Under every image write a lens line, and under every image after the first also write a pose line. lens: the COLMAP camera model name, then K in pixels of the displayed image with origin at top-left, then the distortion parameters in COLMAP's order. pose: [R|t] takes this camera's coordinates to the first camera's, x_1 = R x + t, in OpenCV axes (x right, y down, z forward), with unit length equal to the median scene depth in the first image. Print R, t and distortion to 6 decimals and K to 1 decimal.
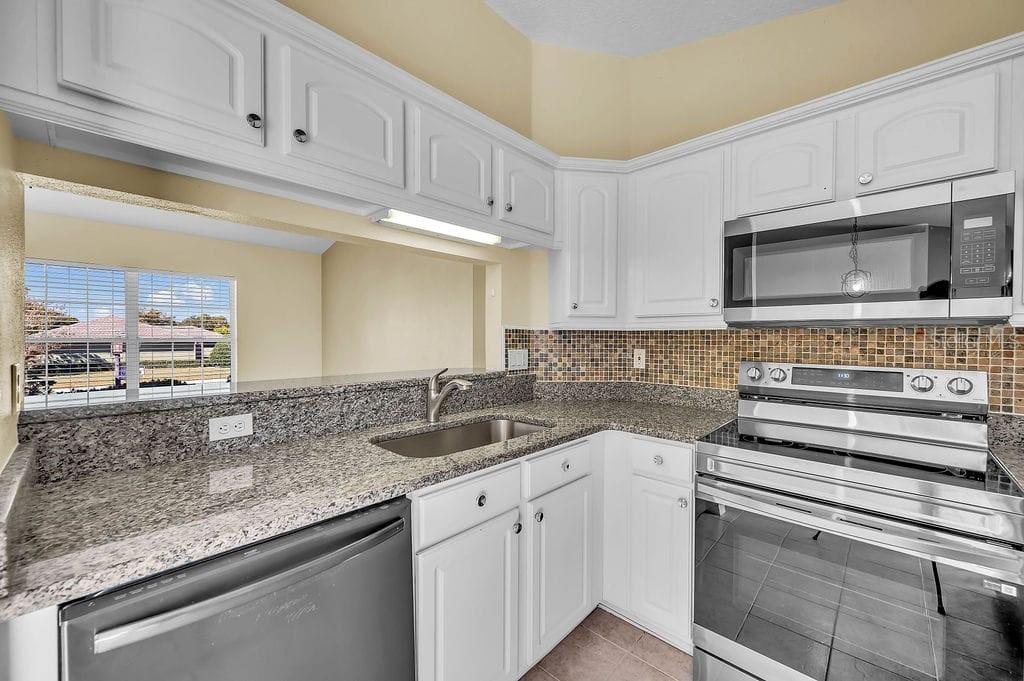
lens RADIAL K [[402.6, 0, 511.4], [0, 402.6, 340.3], [0, 0, 1]] dist [-0.000281, -0.000052]
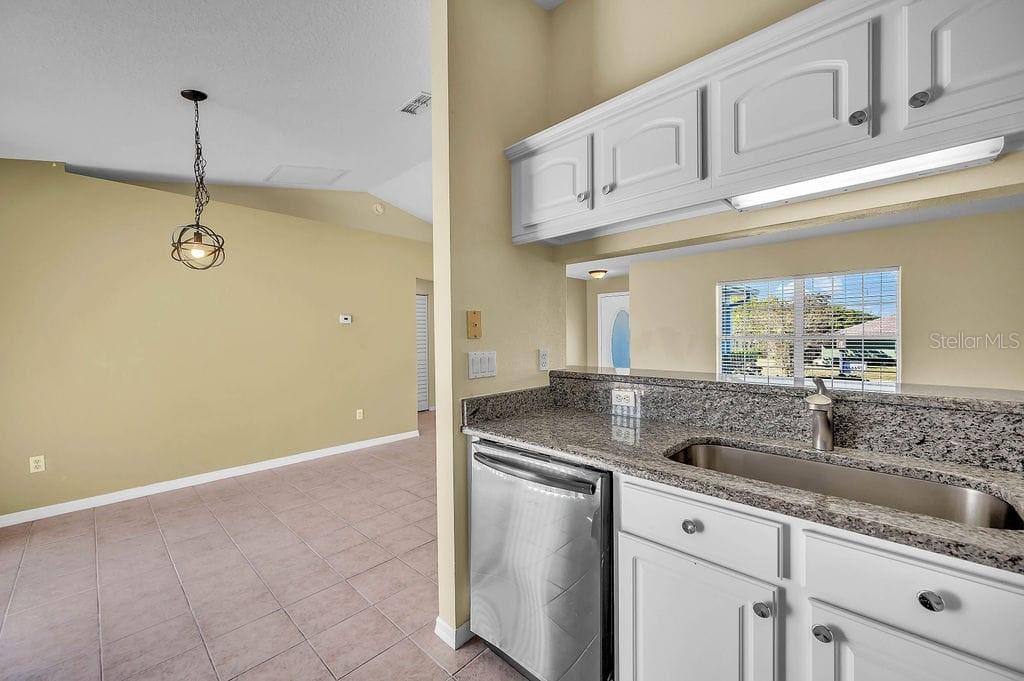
lens RADIAL K [[402.6, 0, 515.4], [0, 402.6, 340.7], [0, 0, 1]] dist [-0.000281, -0.000052]
pose [[0.002694, 0.008170, -0.999963, 0.564887], [0.000514, 0.999966, 0.008171, -0.004003], [0.999996, -0.000536, 0.002690, 0.453074]]
